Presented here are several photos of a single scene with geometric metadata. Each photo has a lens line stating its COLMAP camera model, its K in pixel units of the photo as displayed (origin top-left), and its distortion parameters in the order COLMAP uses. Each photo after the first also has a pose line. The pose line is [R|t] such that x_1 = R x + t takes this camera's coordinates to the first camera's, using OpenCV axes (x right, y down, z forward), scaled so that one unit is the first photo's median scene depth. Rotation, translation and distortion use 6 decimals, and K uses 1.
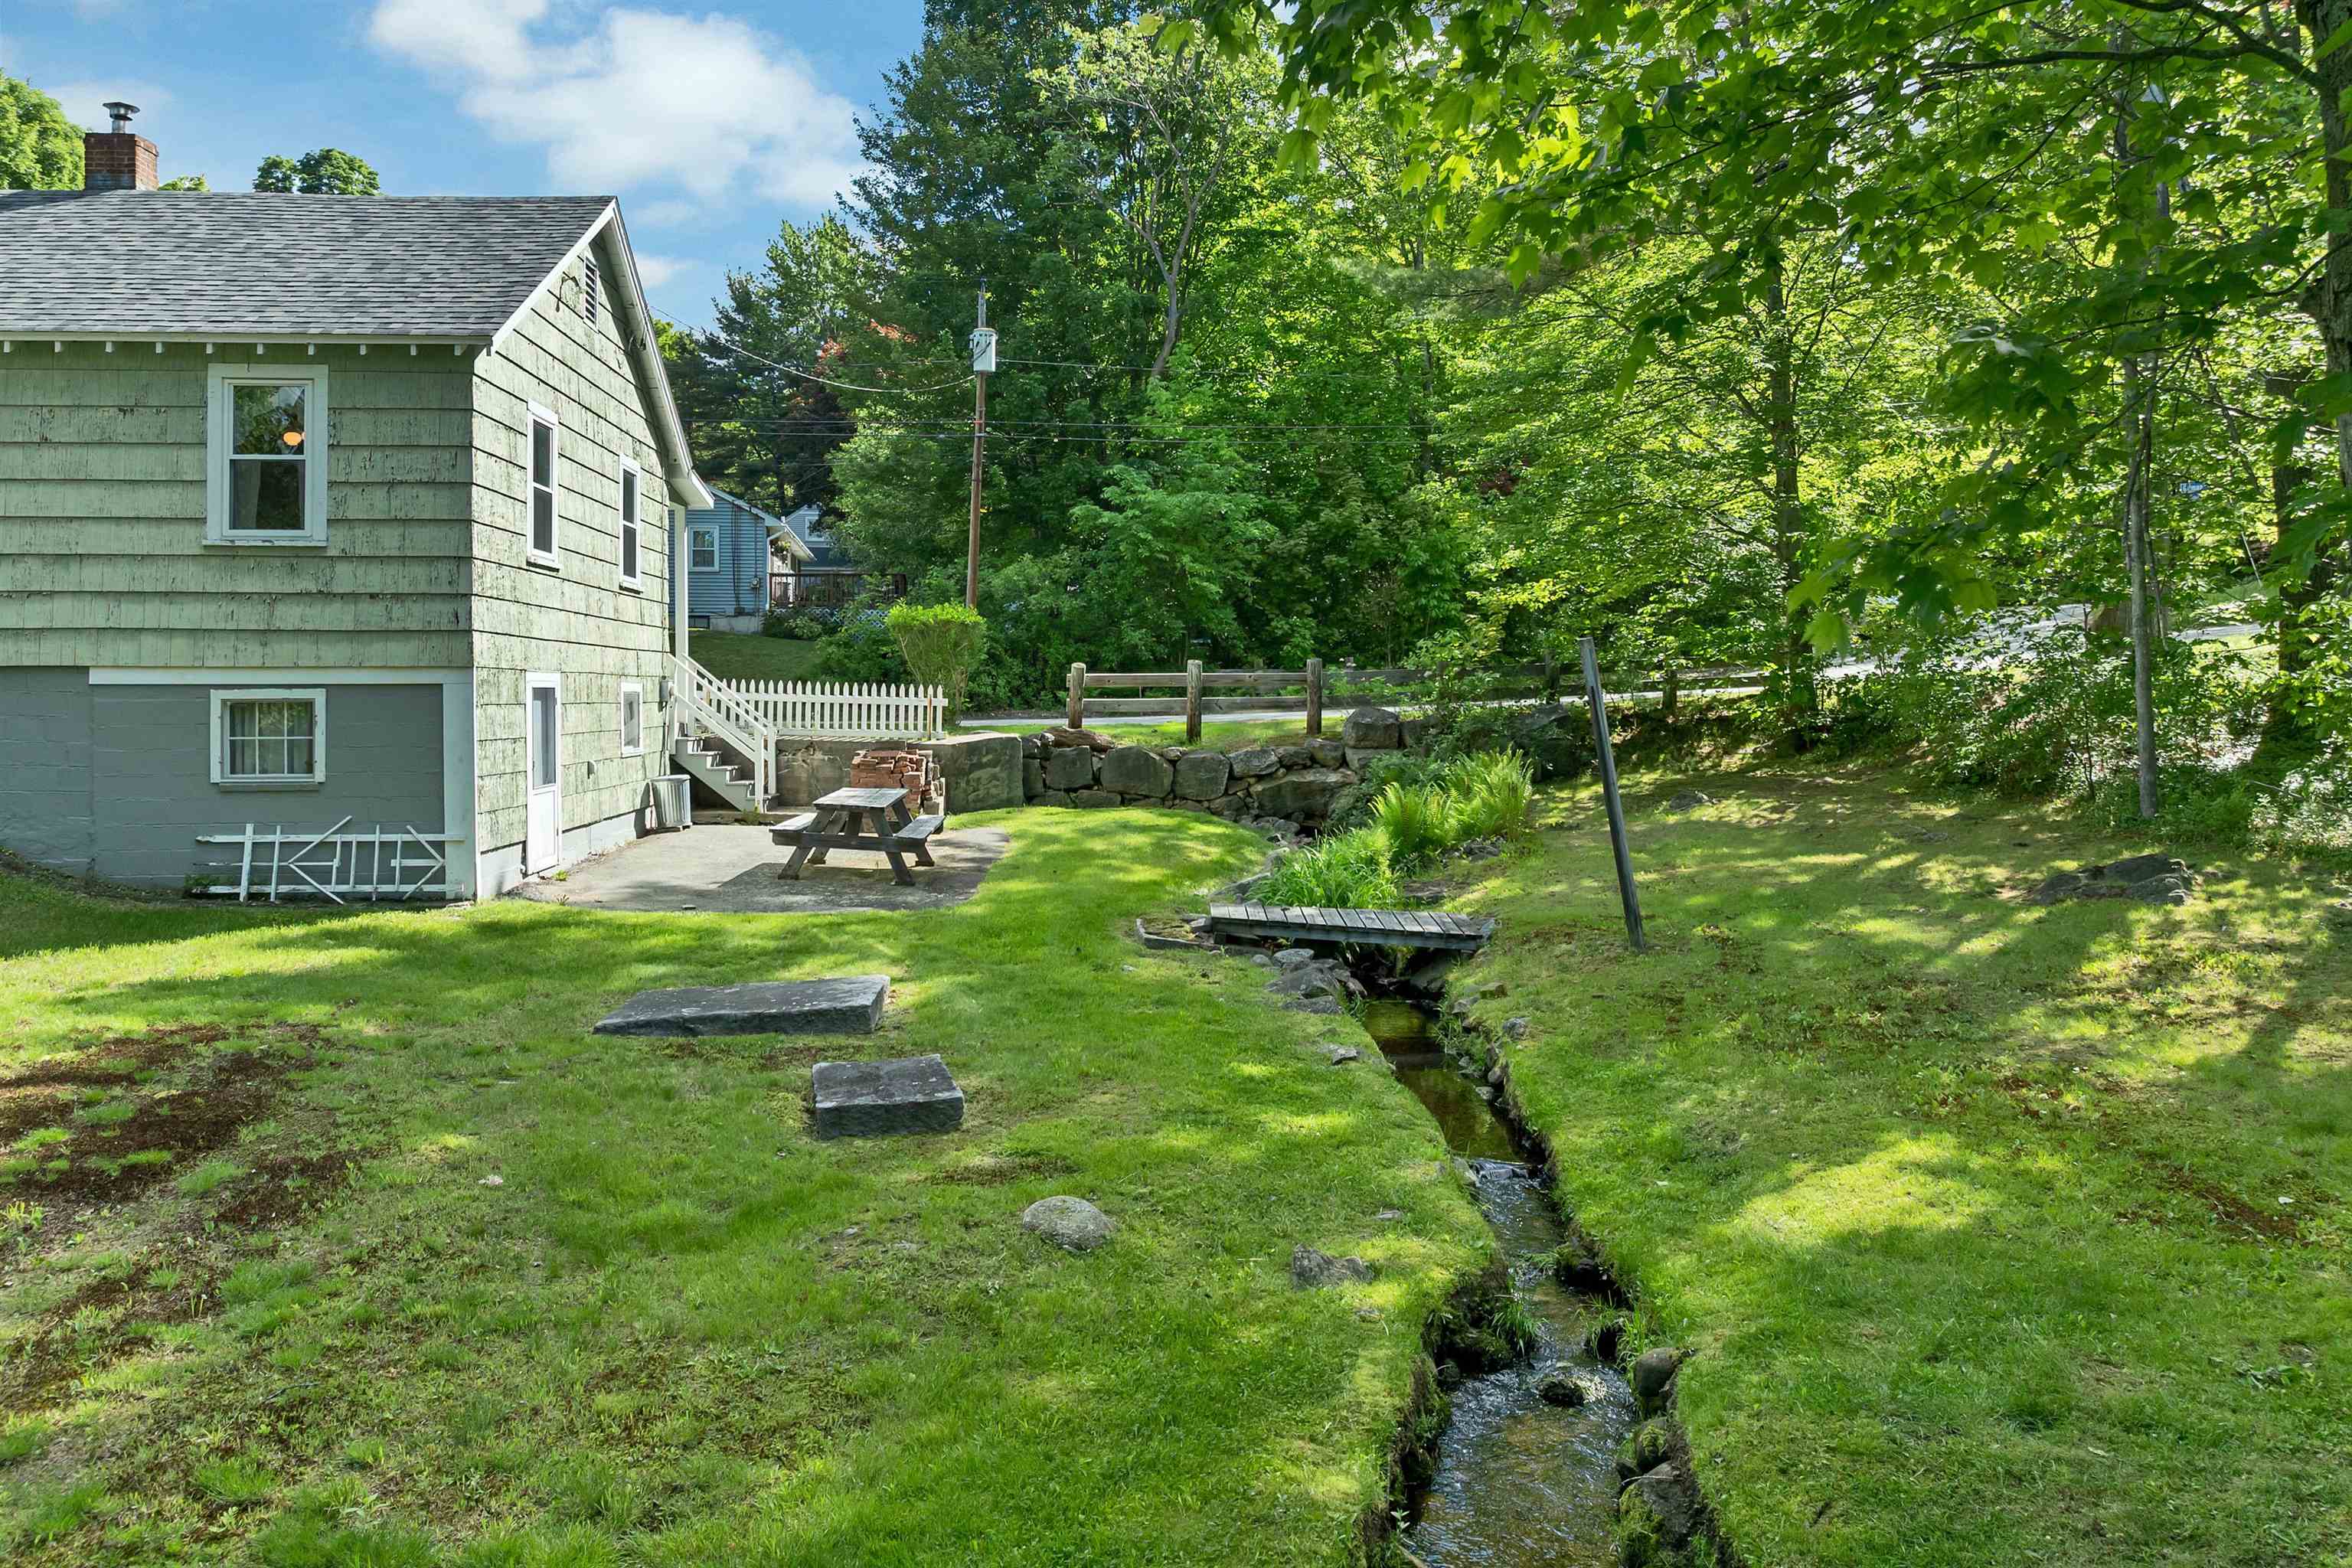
lens RADIAL K [[1676.7, 0, 1184.5], [0, 1676.7, 681.2], [0, 0, 1]] dist [-0.042373, 0.002307]
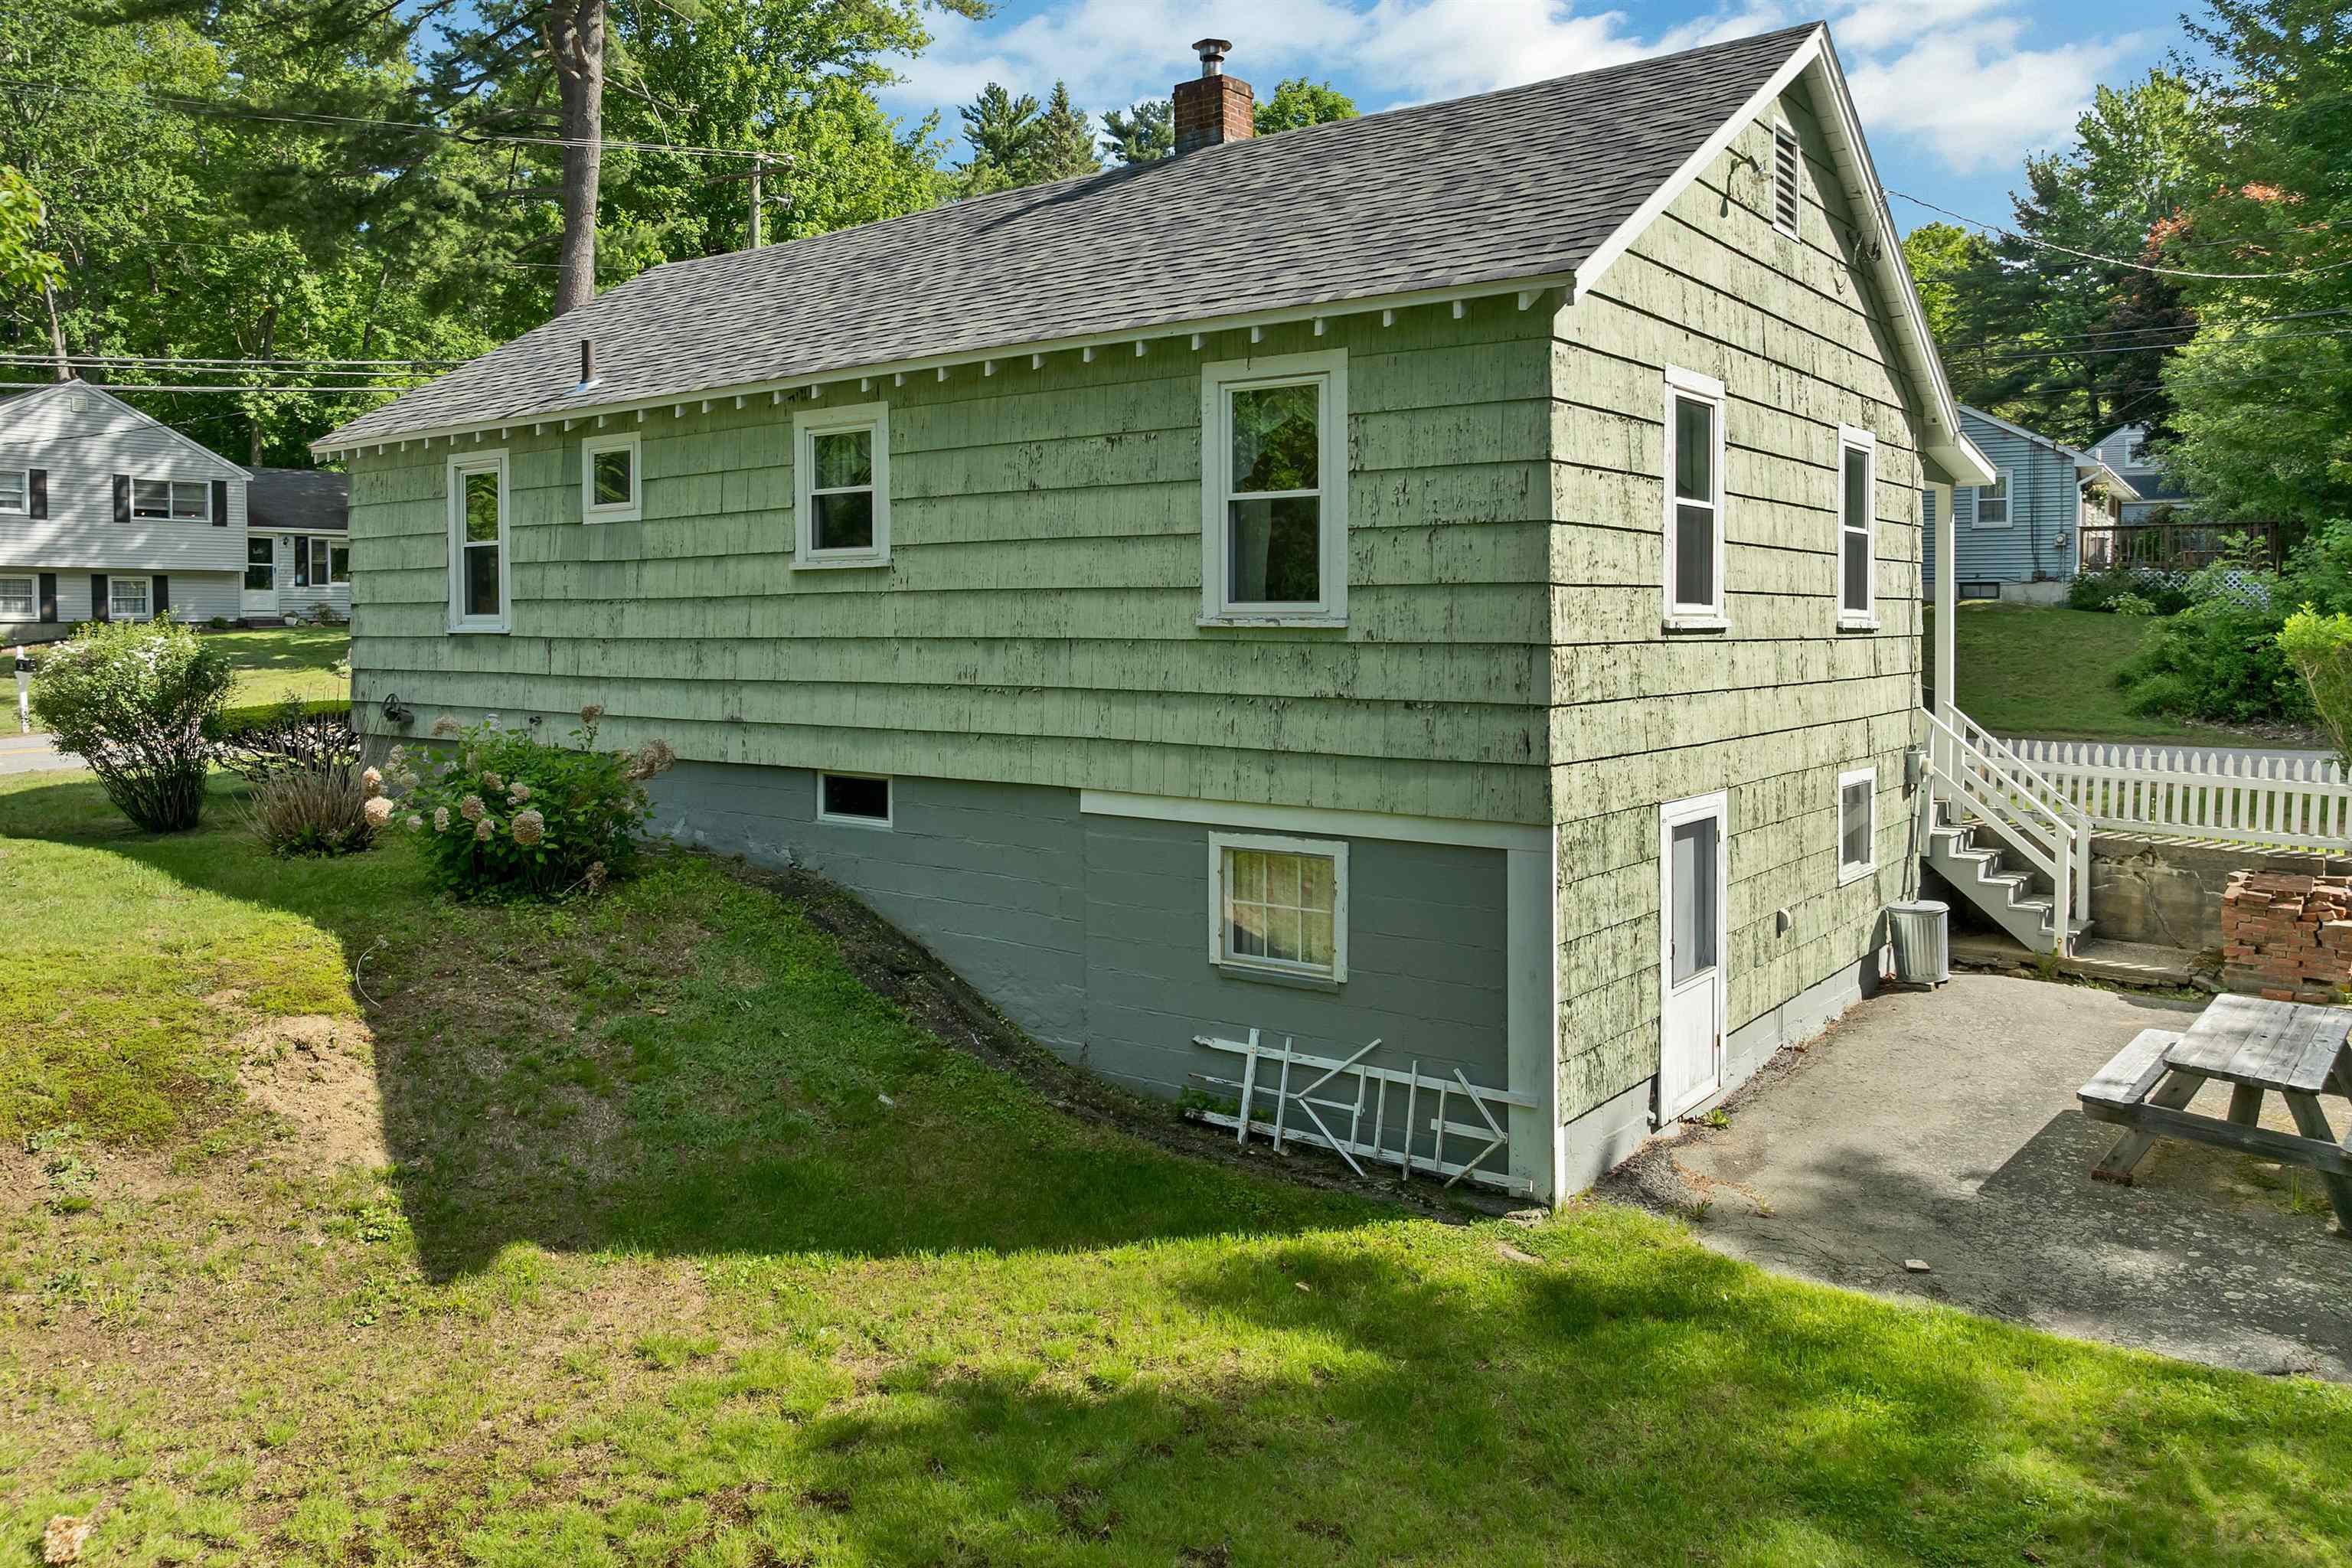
lens RADIAL K [[1676.7, 0, 1184.5], [0, 1676.7, 681.2], [0, 0, 1]] dist [-0.042373, 0.002307]
pose [[0.740765, 0.024736, -0.671309, -0.097334], [0.004206, 0.999131, 0.041457, -0.070689], [0.671751, -0.033534, 0.740017, 0.376027]]
